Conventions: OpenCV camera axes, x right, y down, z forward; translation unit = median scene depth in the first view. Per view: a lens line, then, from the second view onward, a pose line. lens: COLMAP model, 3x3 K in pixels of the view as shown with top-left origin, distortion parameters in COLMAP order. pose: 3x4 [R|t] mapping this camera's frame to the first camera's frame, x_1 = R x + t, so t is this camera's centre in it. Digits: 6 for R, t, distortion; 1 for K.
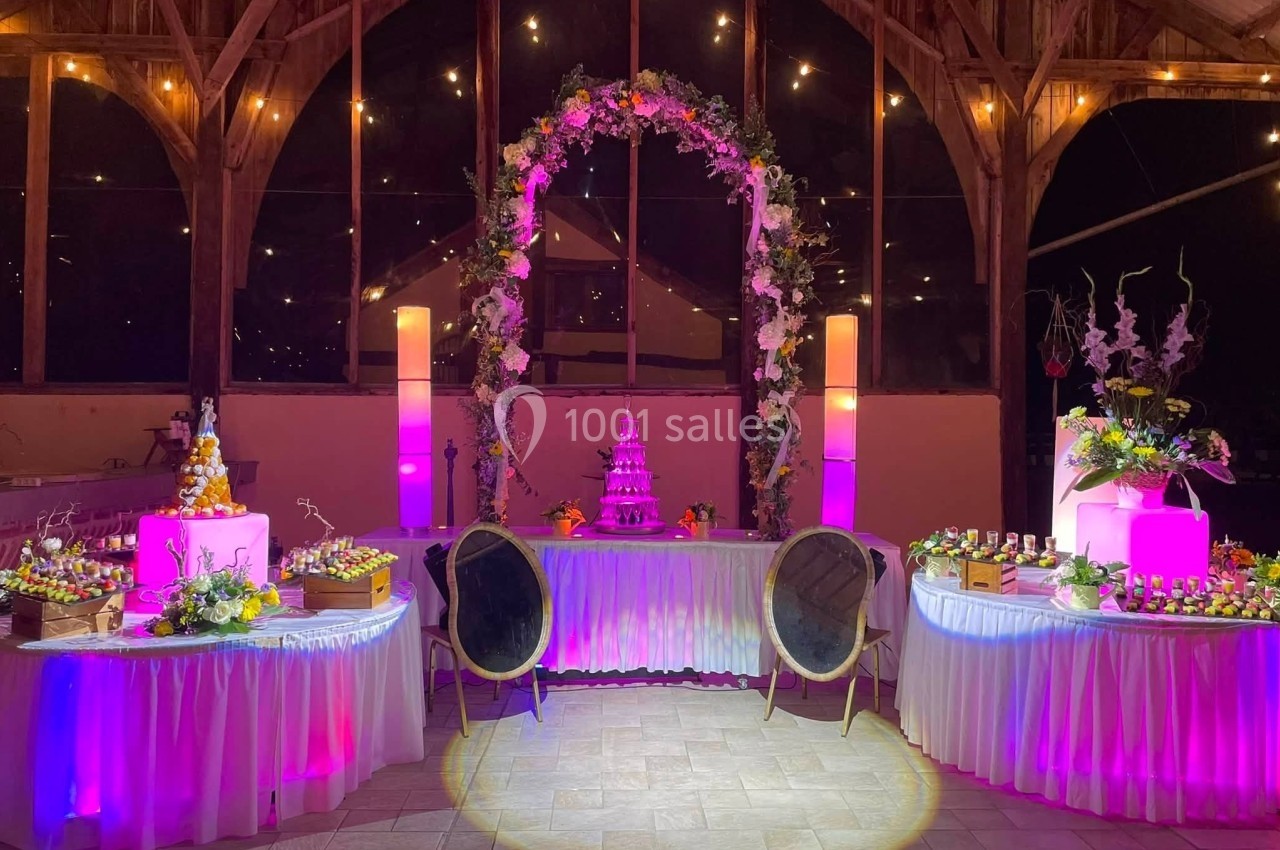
lens RADIAL K [[955.1, 0, 640.0], [0, 955.1, 425.0], [0, 0, 1]] dist [0.094410, -0.111123]
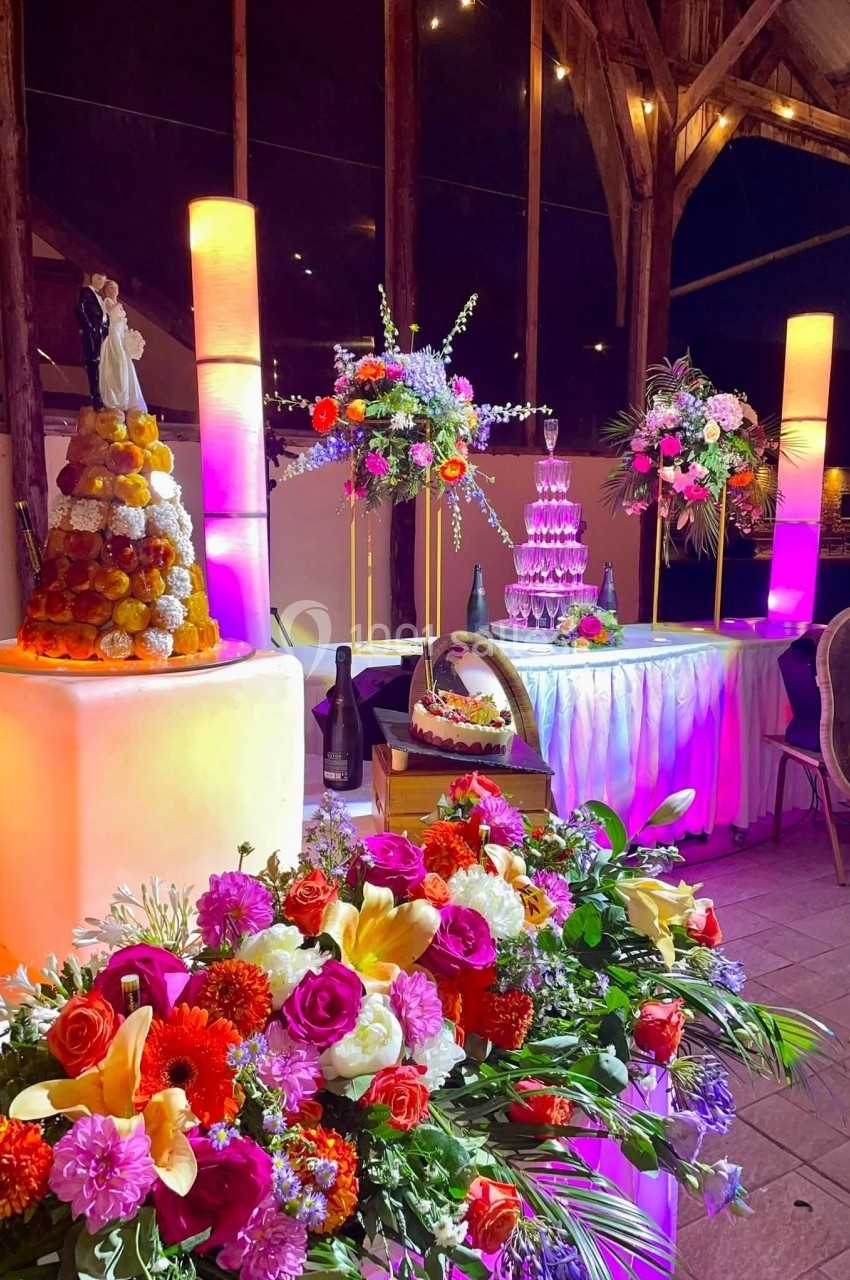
lens RADIAL K [[955.1, 0, 442.4], [0, 955.1, 645.5], [0, 0, 1]] dist [0.094410, -0.111123]
pose [[0.874703, -0.060678, 0.480847, -0.226192], [-0.009658, 0.989753, 0.142464, 0.016019], [-0.484564, -0.129258, 0.865153, 0.288695]]
